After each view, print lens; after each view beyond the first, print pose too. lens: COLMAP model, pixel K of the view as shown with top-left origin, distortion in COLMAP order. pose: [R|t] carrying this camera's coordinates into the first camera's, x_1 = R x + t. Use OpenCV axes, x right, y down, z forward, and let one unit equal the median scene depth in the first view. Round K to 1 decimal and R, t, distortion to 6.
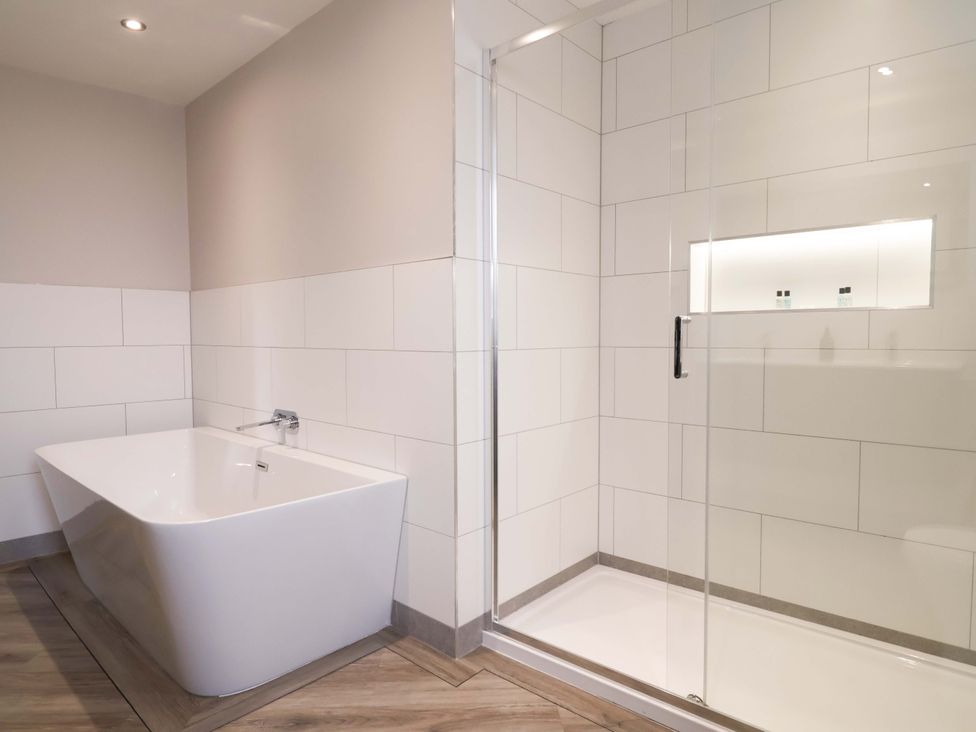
lens RADIAL K [[590.9, 0, 482.5], [0, 590.9, 364.5], [0, 0, 1]] dist [0.004556, -0.014749]
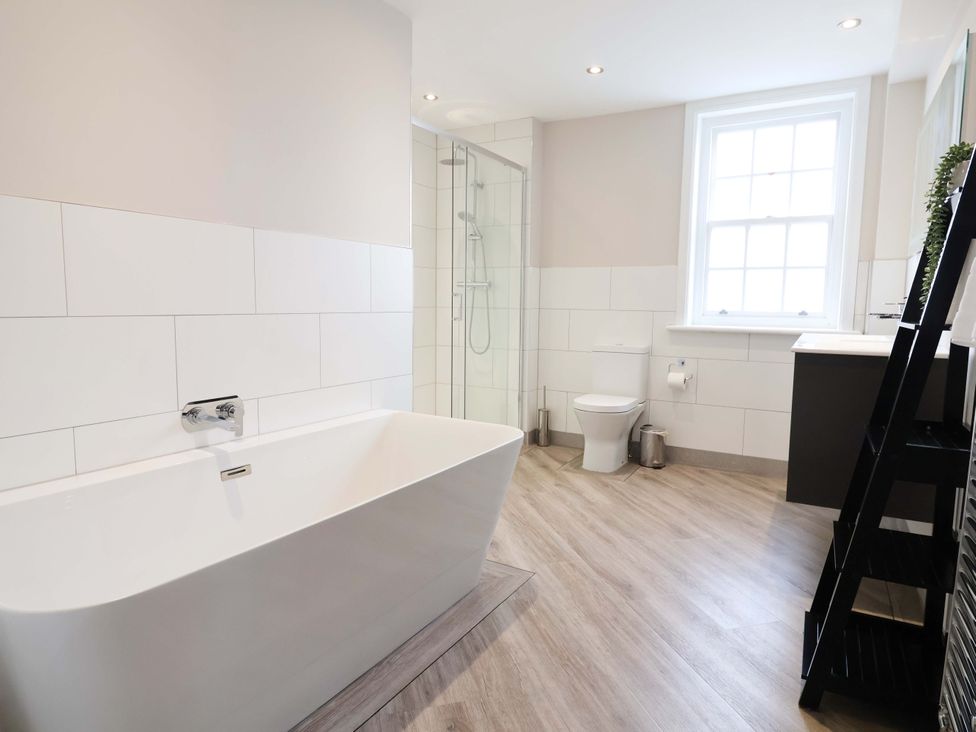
lens RADIAL K [[590.9, 0, 482.5], [0, 590.9, 364.5], [0, 0, 1]] dist [0.004556, -0.014749]
pose [[-0.205631, -0.103748, 0.973115, -1.509641], [0.035767, 0.992904, 0.113415, -0.050984], [-0.977976, 0.058127, -0.200461, 1.088125]]
